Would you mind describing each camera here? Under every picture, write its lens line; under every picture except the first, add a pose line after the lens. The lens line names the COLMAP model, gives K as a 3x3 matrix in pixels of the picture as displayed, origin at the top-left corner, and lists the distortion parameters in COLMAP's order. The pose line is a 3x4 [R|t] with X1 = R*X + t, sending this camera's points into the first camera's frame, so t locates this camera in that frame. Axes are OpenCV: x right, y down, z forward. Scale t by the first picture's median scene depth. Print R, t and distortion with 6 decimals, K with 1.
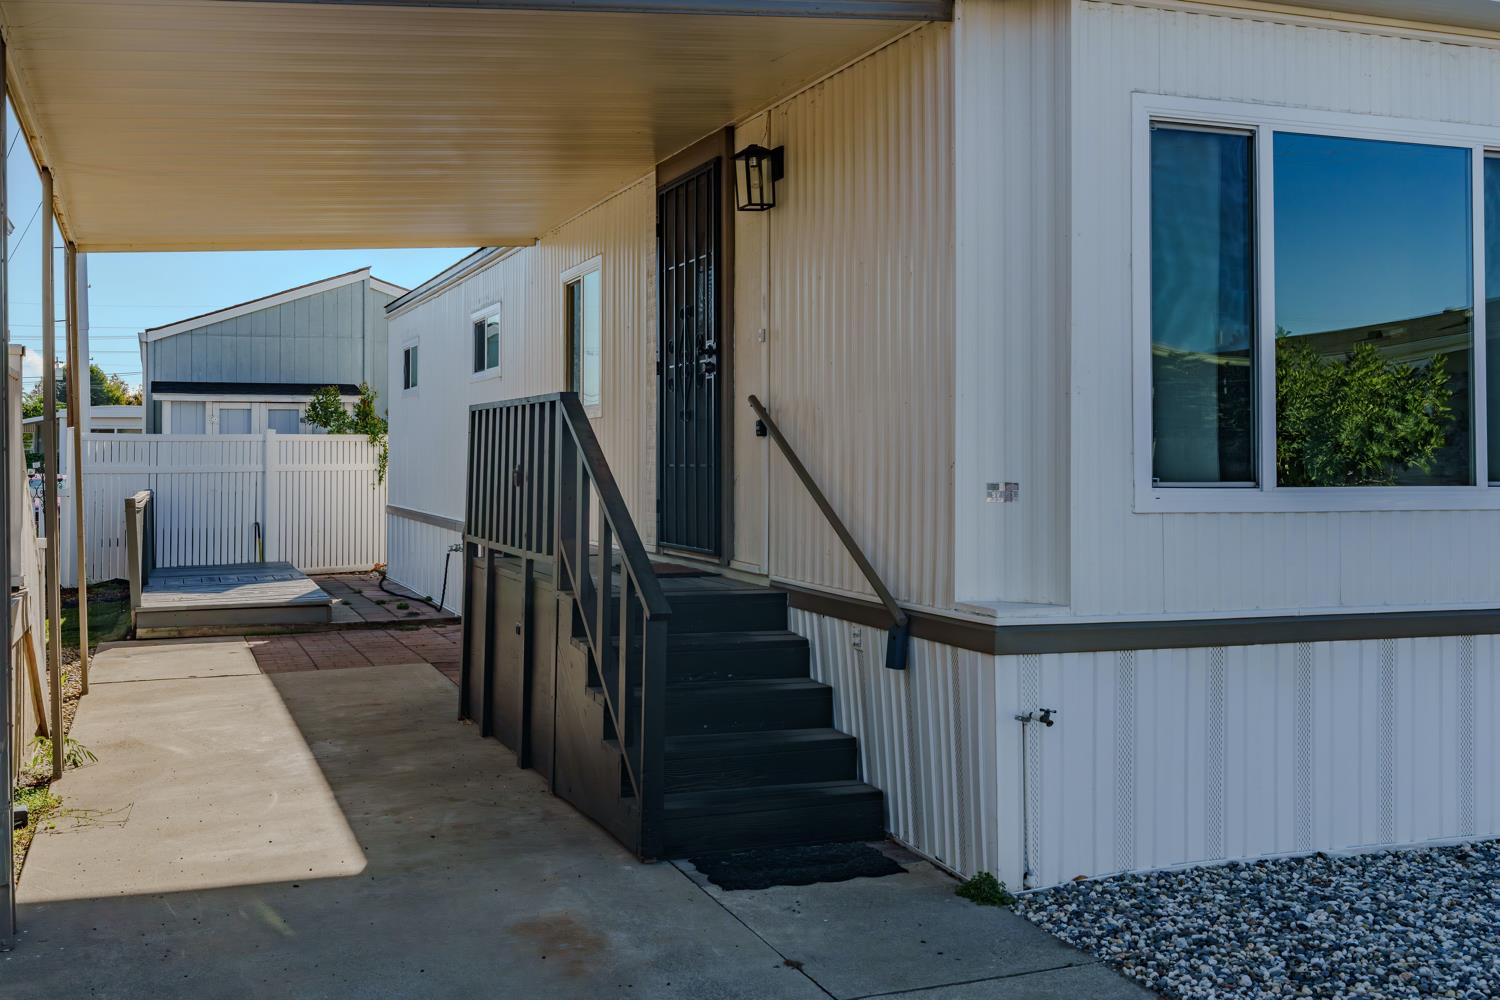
lens RADIAL K [[1479.3, 0, 698.2], [0, 1479.3, 463.4], [0, 0, 1]] dist [0.010788, 0.000000]
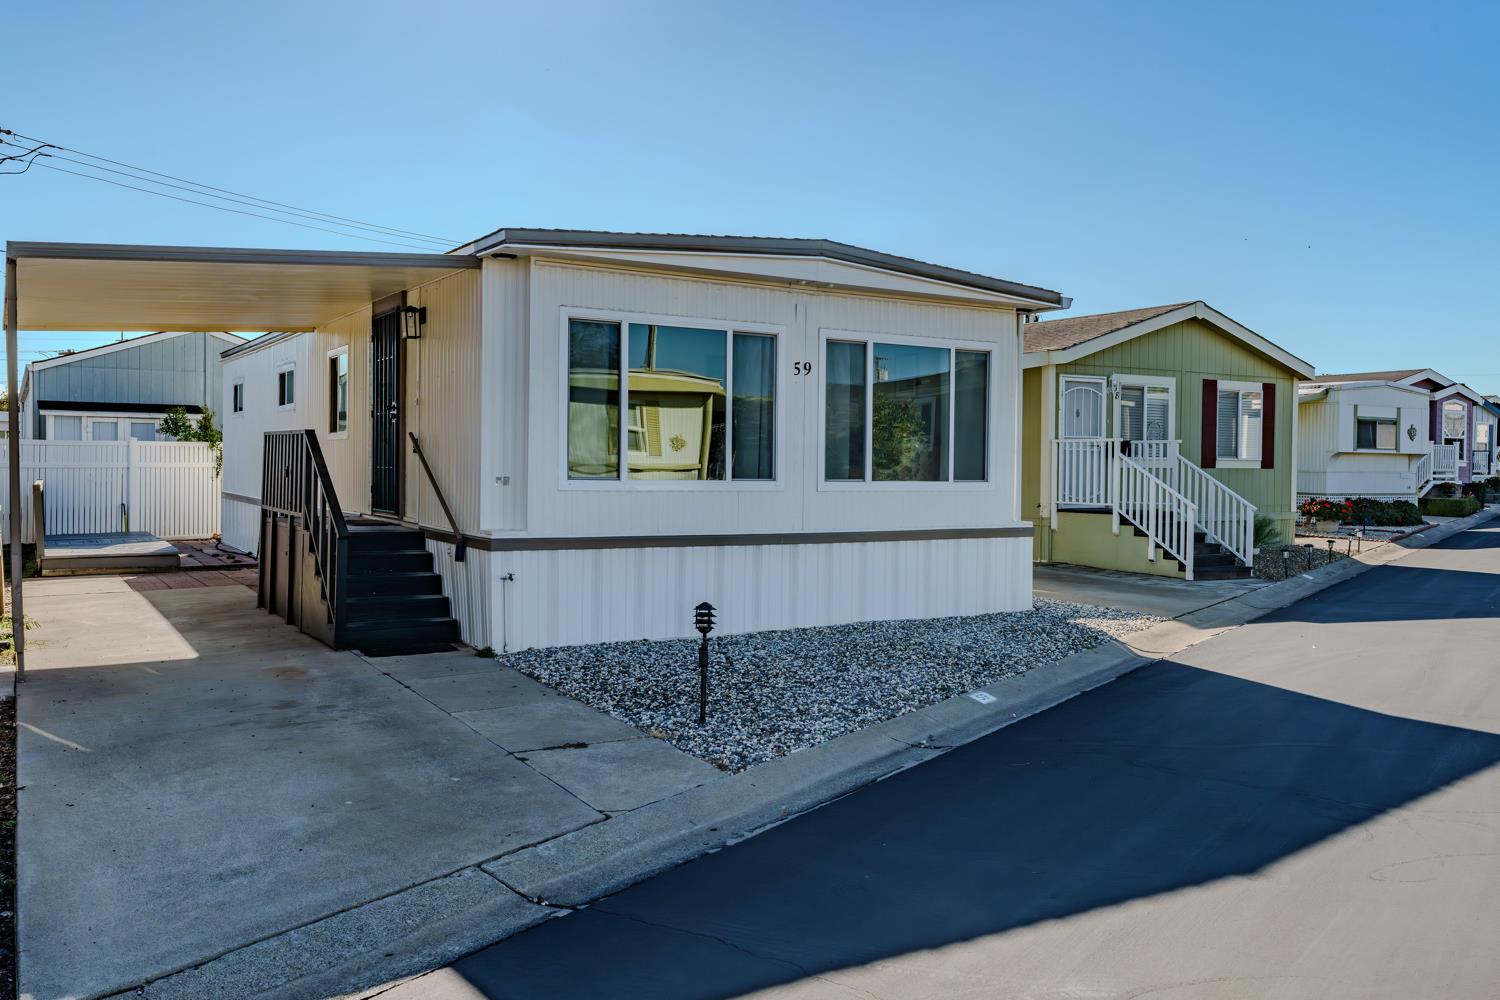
lens RADIAL K [[1195.8, 0, 749.9], [0, 1195.8, 493.6], [0, 0, 1]] dist [0.022125, -0.001288]
pose [[0.980103, 0.004755, 0.198435, 0.106251], [-0.009573, 0.999682, 0.023328, -0.003768], [-0.198261, -0.024763, 0.979836, -0.427552]]
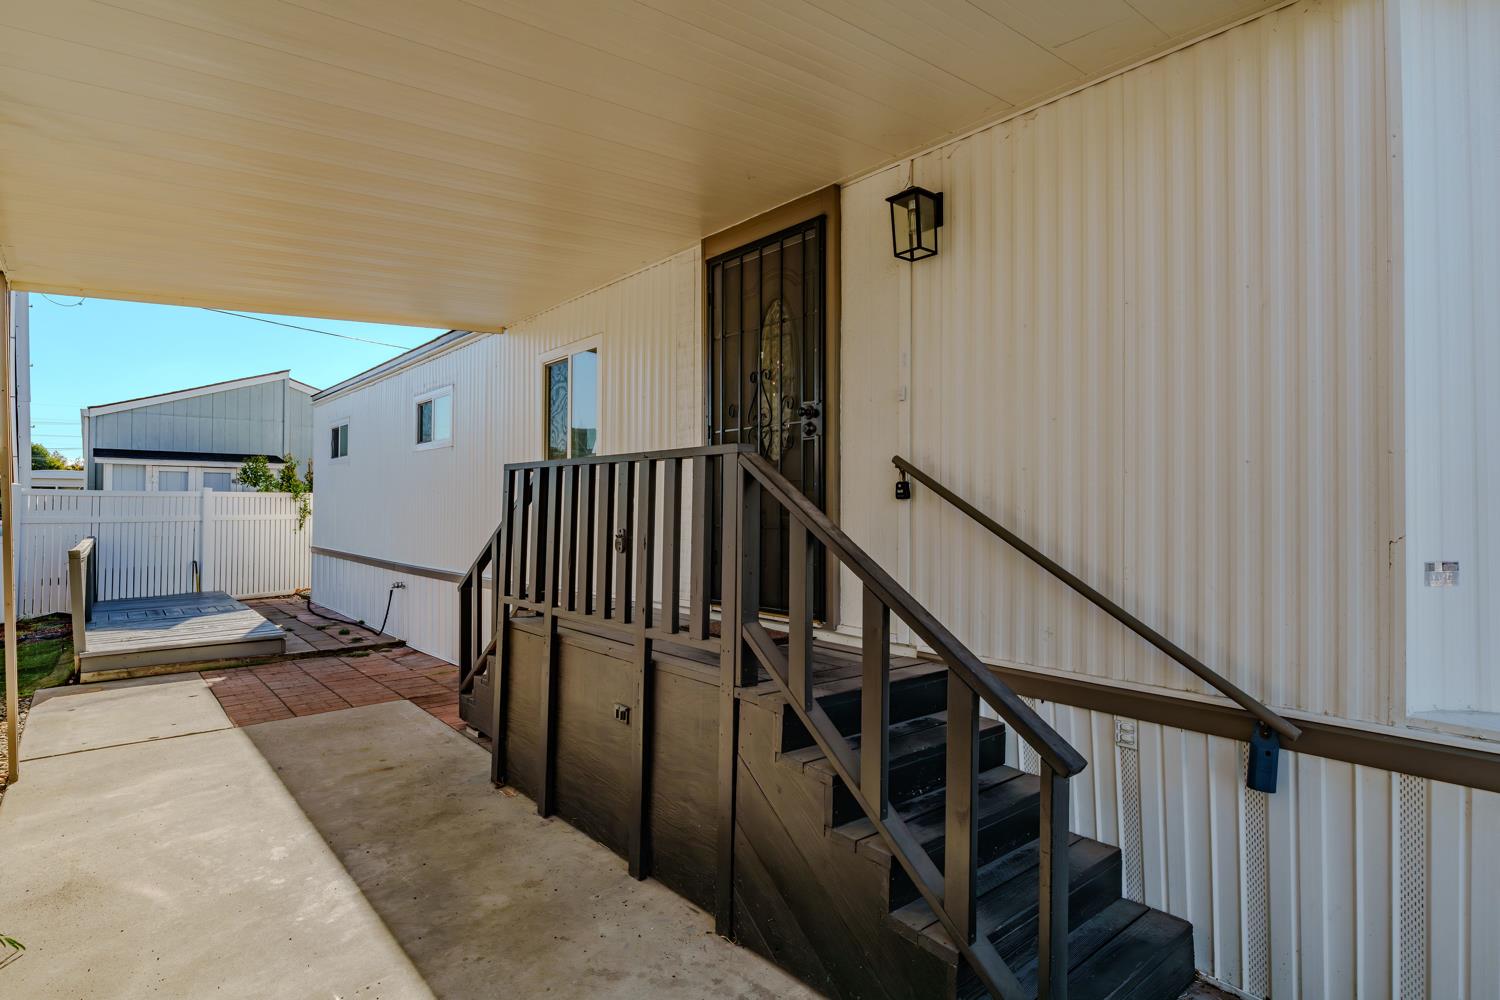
lens RADIAL K [[783.6, 0, 750.2], [0, 783.6, 503.9], [0, 0, 1]] dist [-0.001439, 0.002079]
pose [[0.939136, 0.006315, 0.343488, -0.144831], [-0.003000, 0.999944, -0.010181, -0.006470], [-0.343533, 0.008531, 0.939102, 0.364023]]
